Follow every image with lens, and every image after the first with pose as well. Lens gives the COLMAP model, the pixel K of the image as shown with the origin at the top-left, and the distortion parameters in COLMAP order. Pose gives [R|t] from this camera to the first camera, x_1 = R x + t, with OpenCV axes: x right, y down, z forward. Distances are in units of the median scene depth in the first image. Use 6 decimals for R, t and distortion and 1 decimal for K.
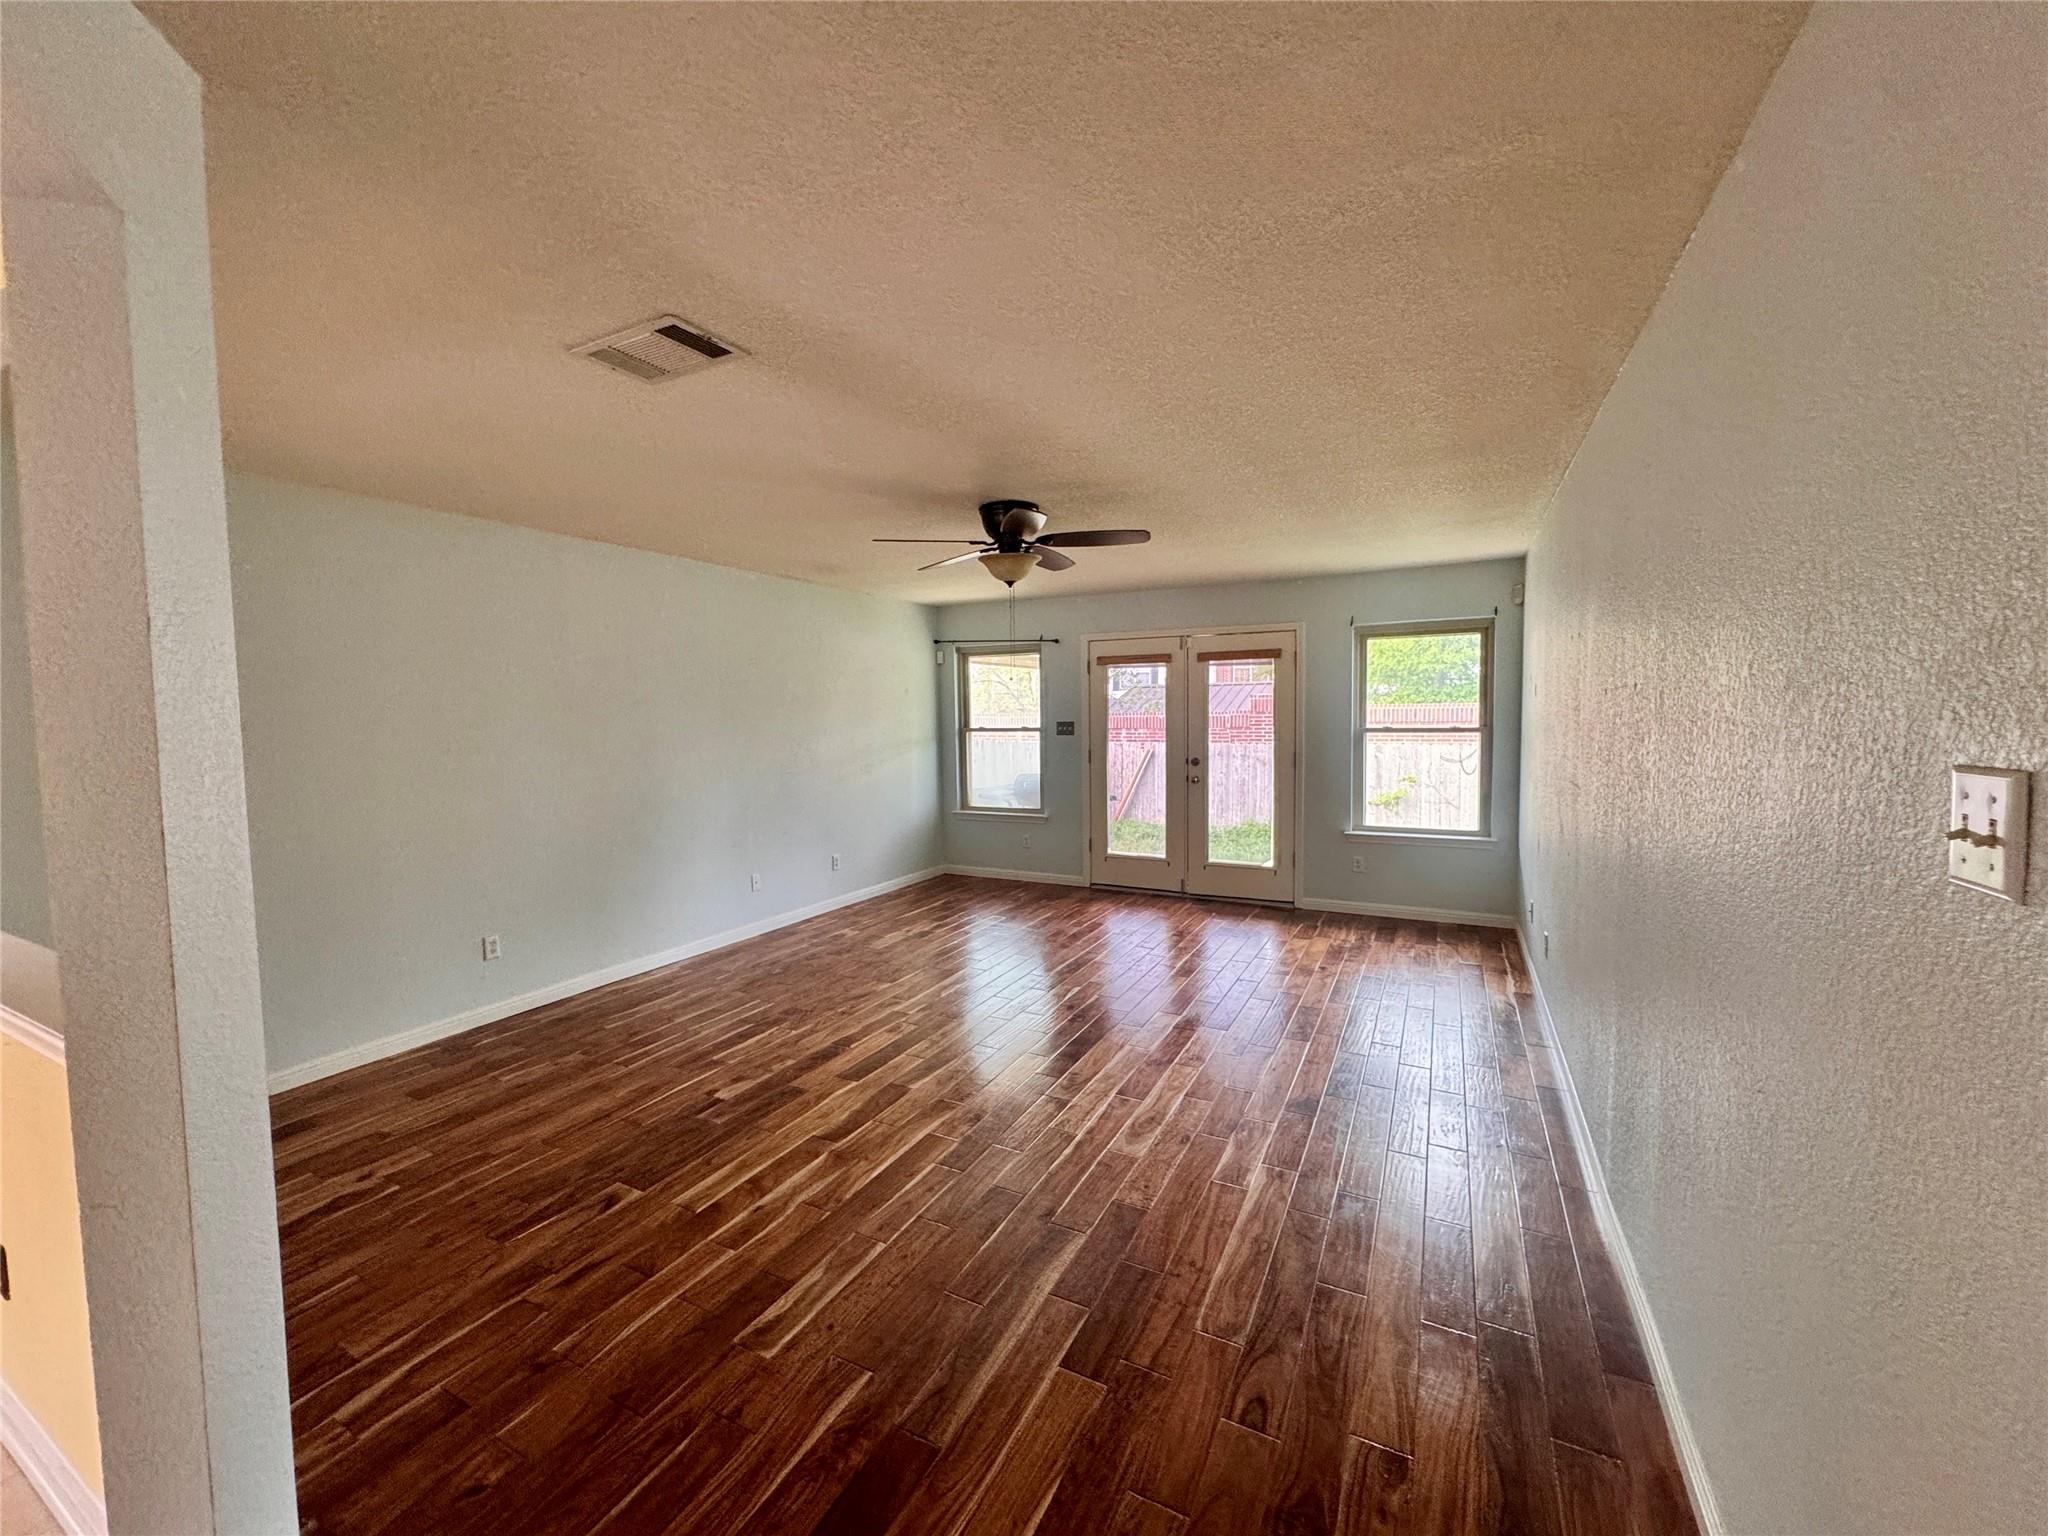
lens RADIAL K [[812.1, 0, 1019.8], [0, 812.1, 765.2], [0, 0, 1]] dist [0.000660, 0.000404]
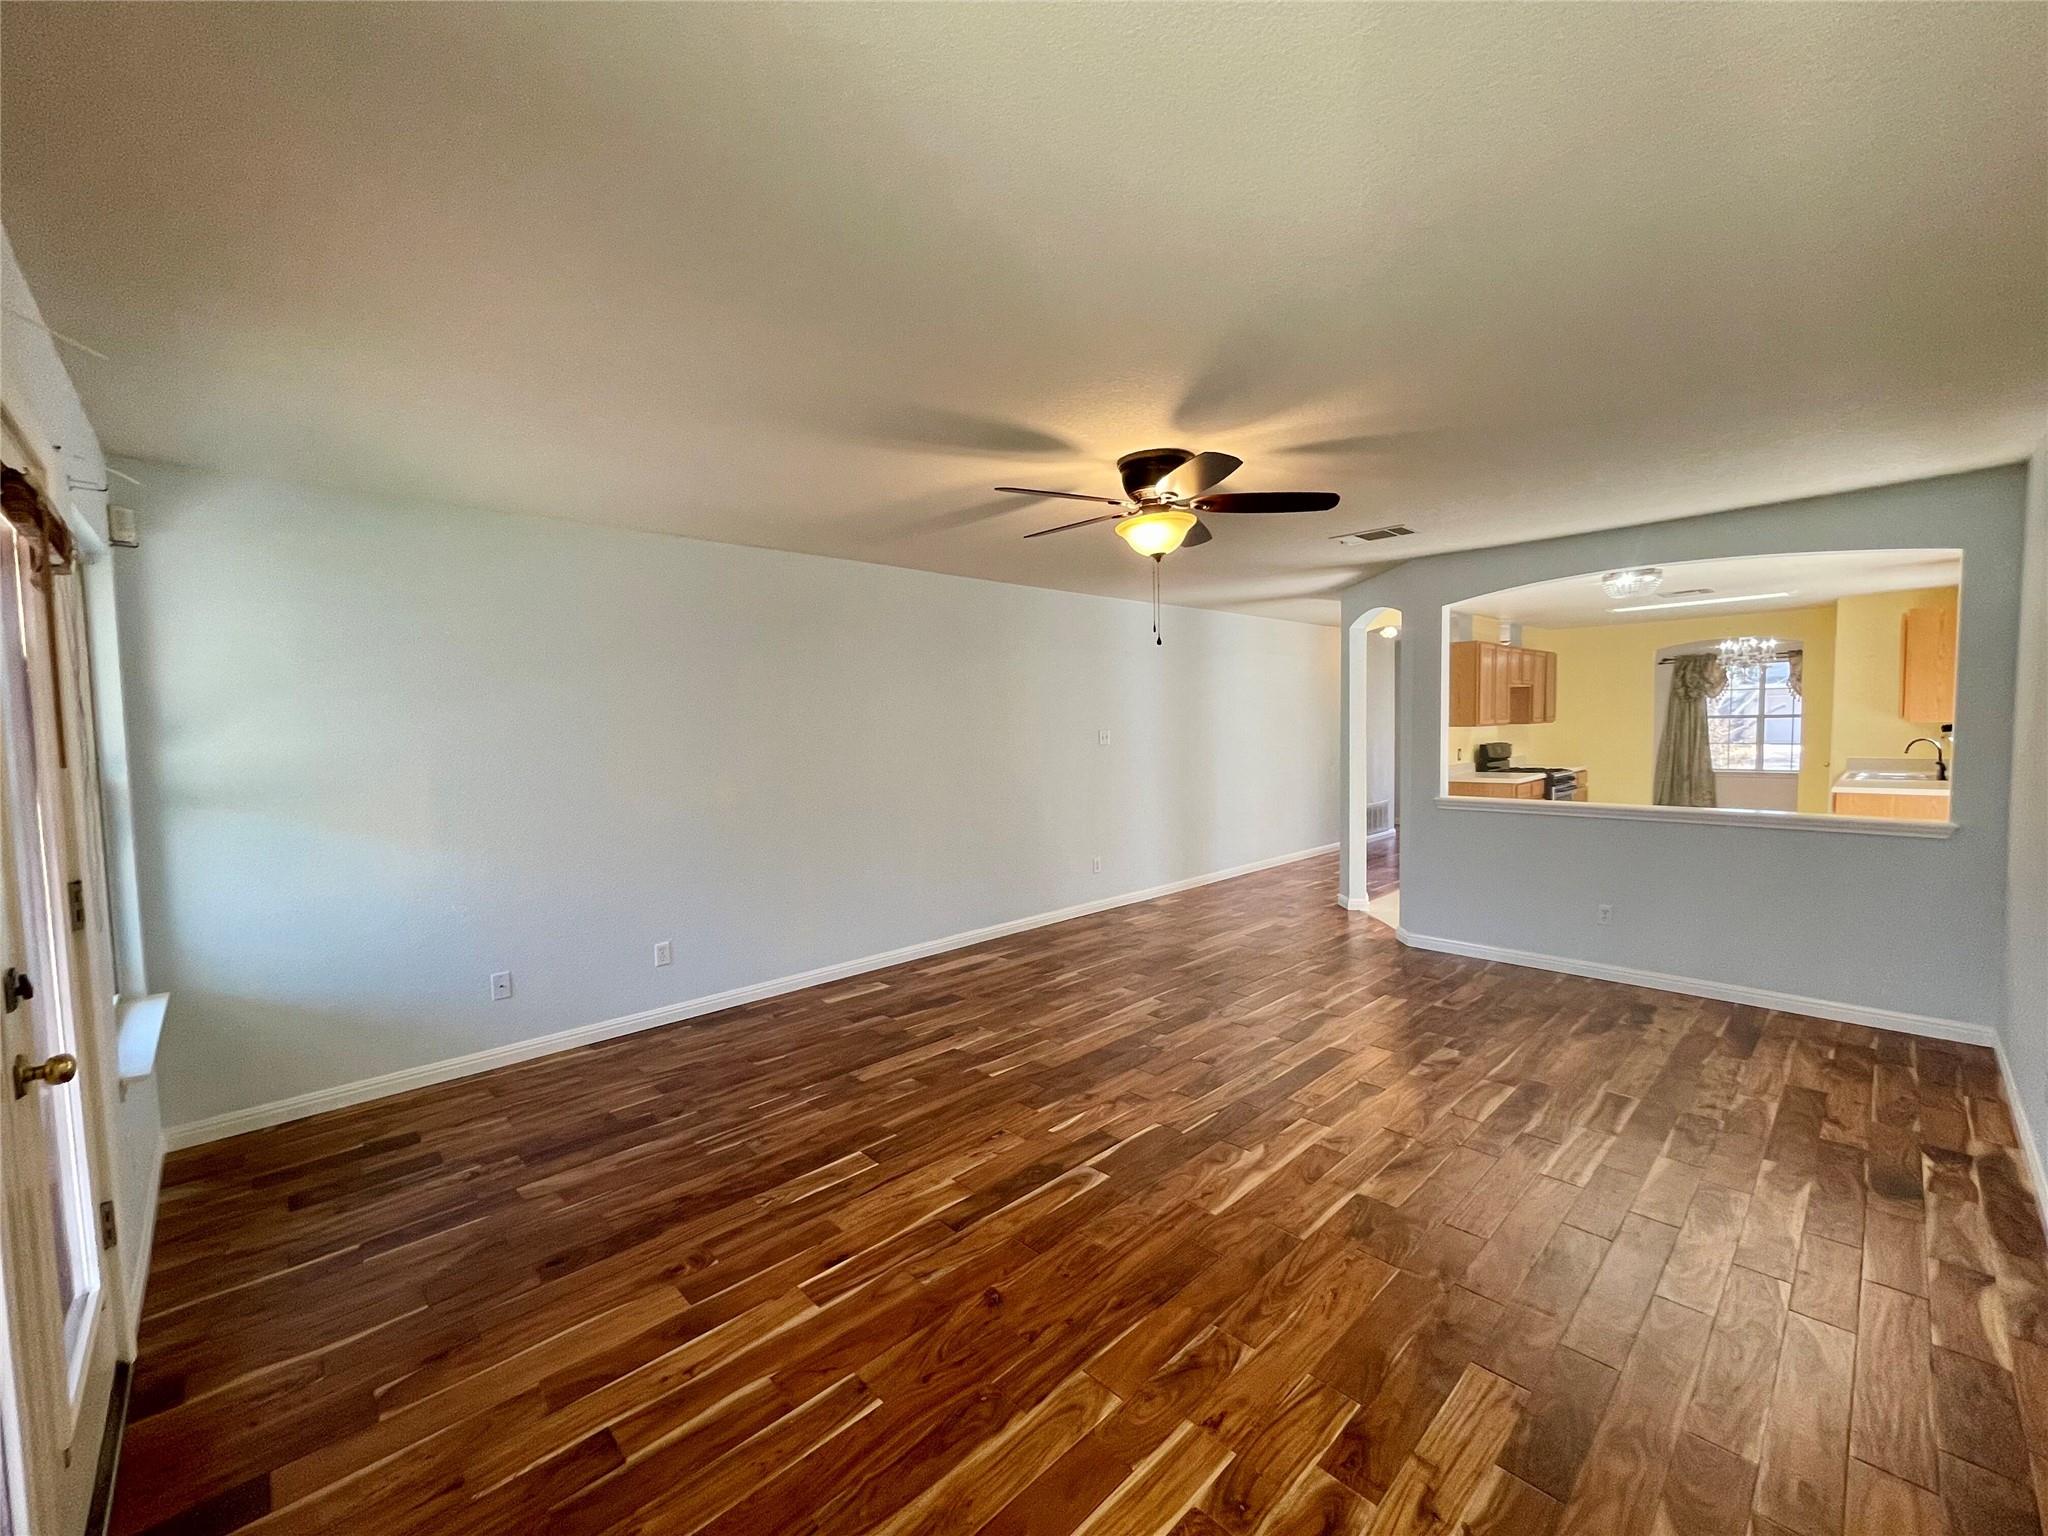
lens RADIAL K [[838.6, 0, 1024.0], [0, 838.6, 768.0], [0, 0, 1]] dist [-0.000452, 0.000110]
pose [[-0.948687, 0.013738, 0.315917, -0.138216], [0.050226, 0.992920, 0.107648, -0.108931], [-0.312202, 0.117992, -0.942660, 1.757015]]
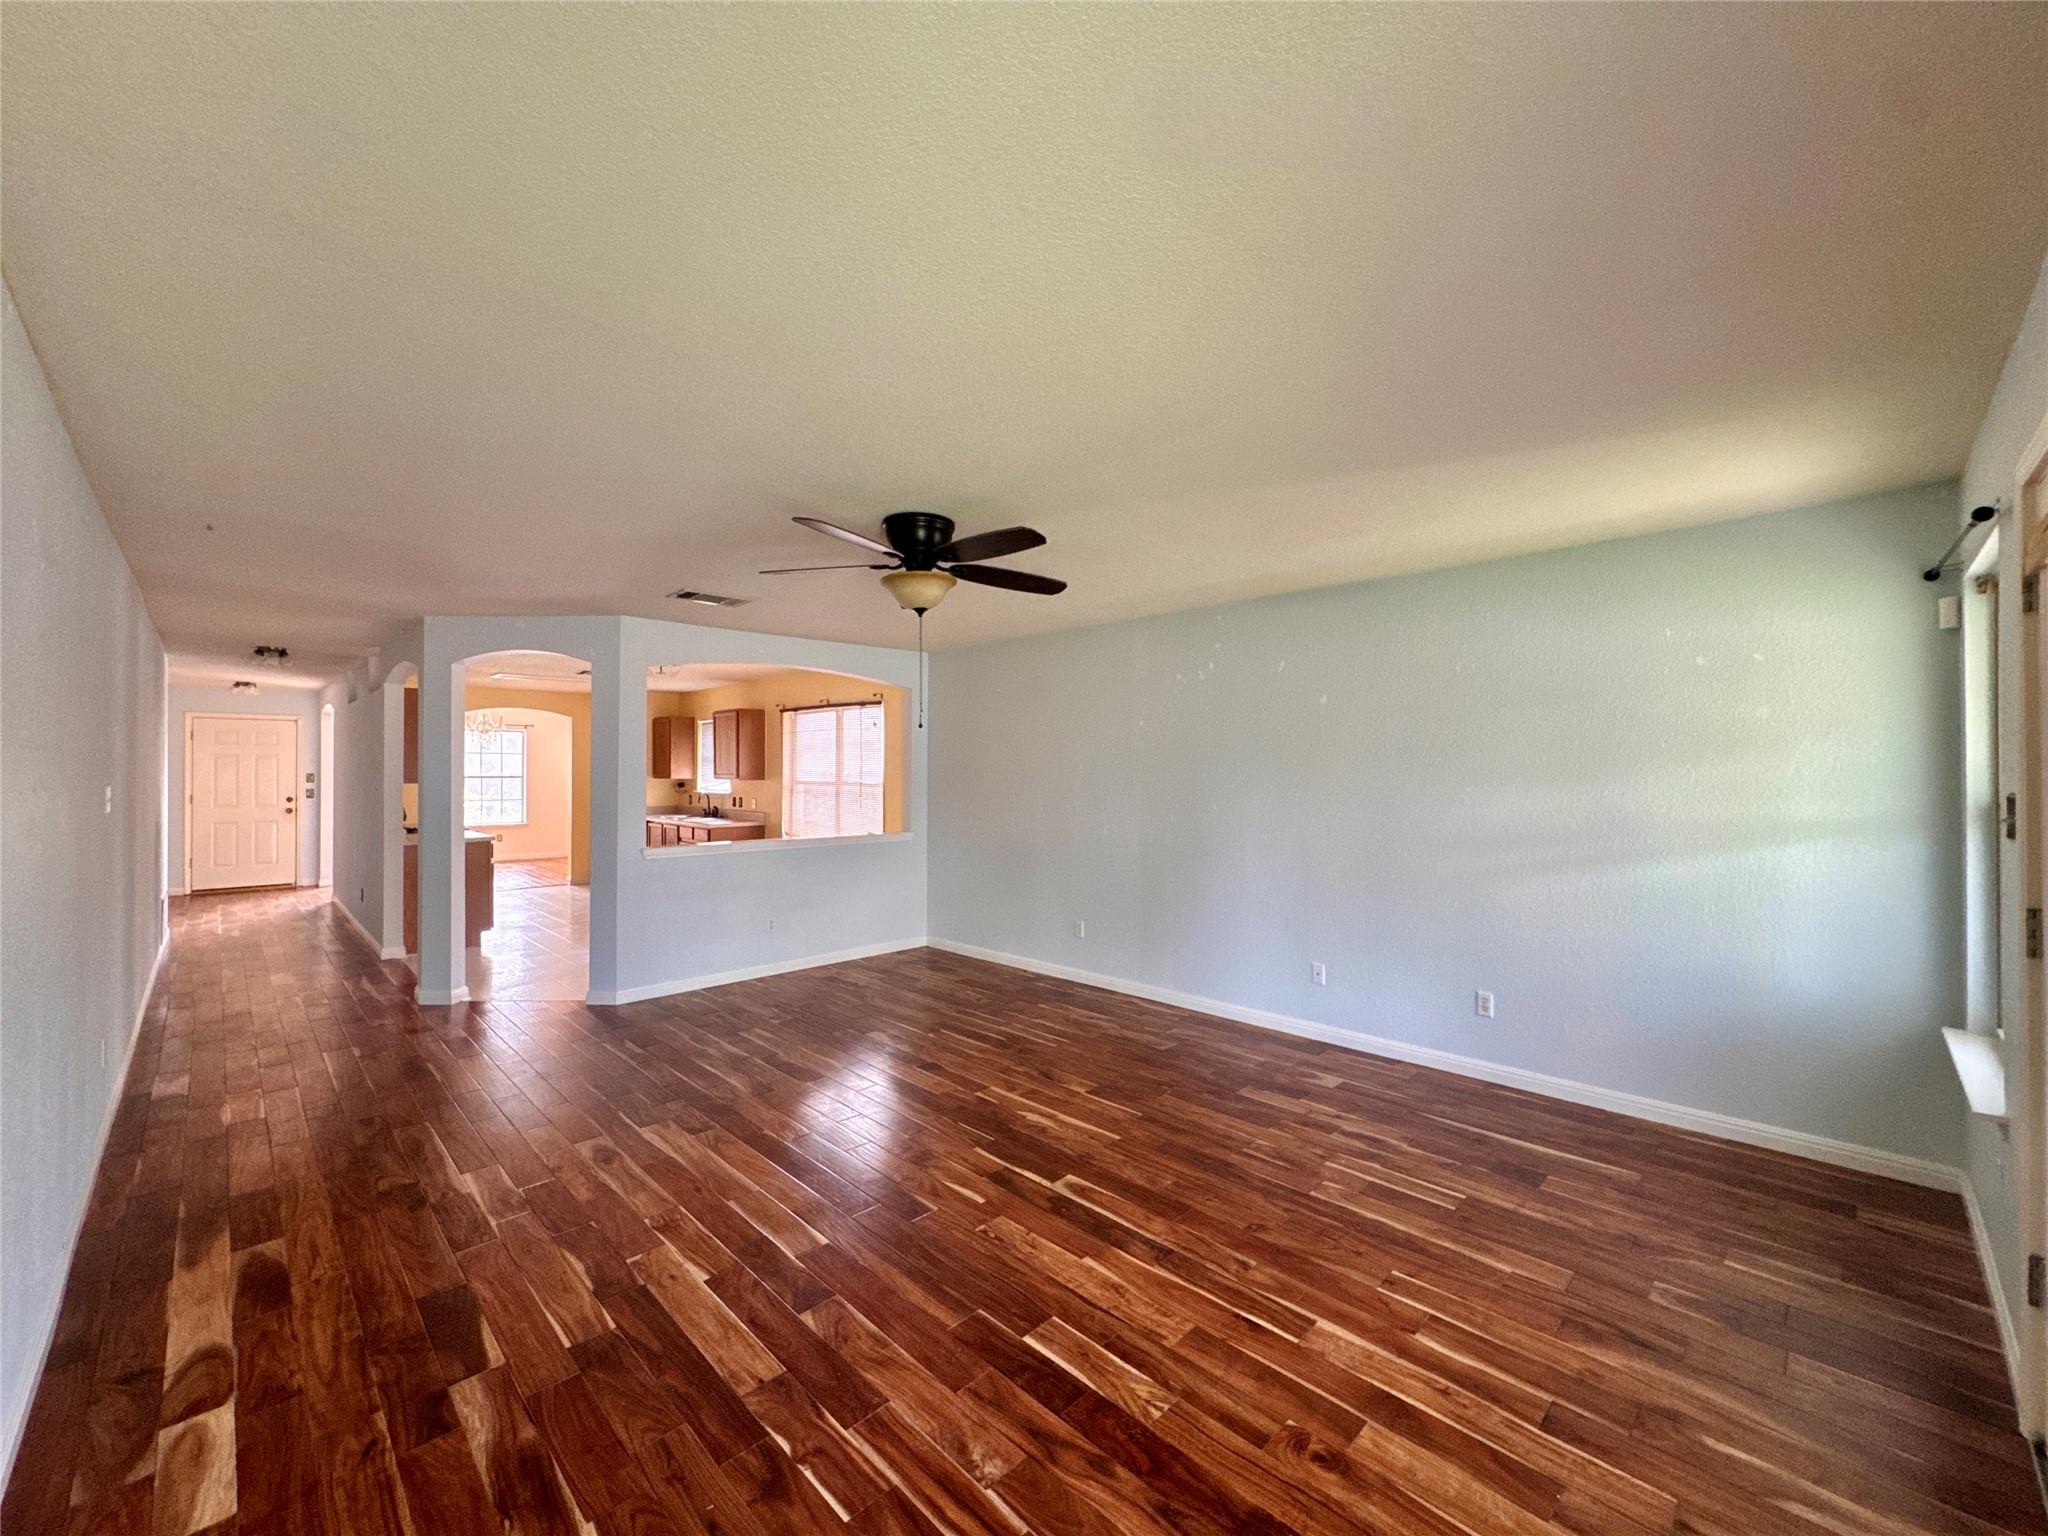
lens RADIAL K [[812.1, 0, 1019.8], [0, 812.1, 765.2], [0, 0, 1]] dist [0.000660, 0.000404]
pose [[-0.302344, 0.008229, -0.953163, 0.717165], [-0.052548, 0.998298, 0.025287, -0.089698], [0.951749, 0.057732, -0.301397, 1.295556]]
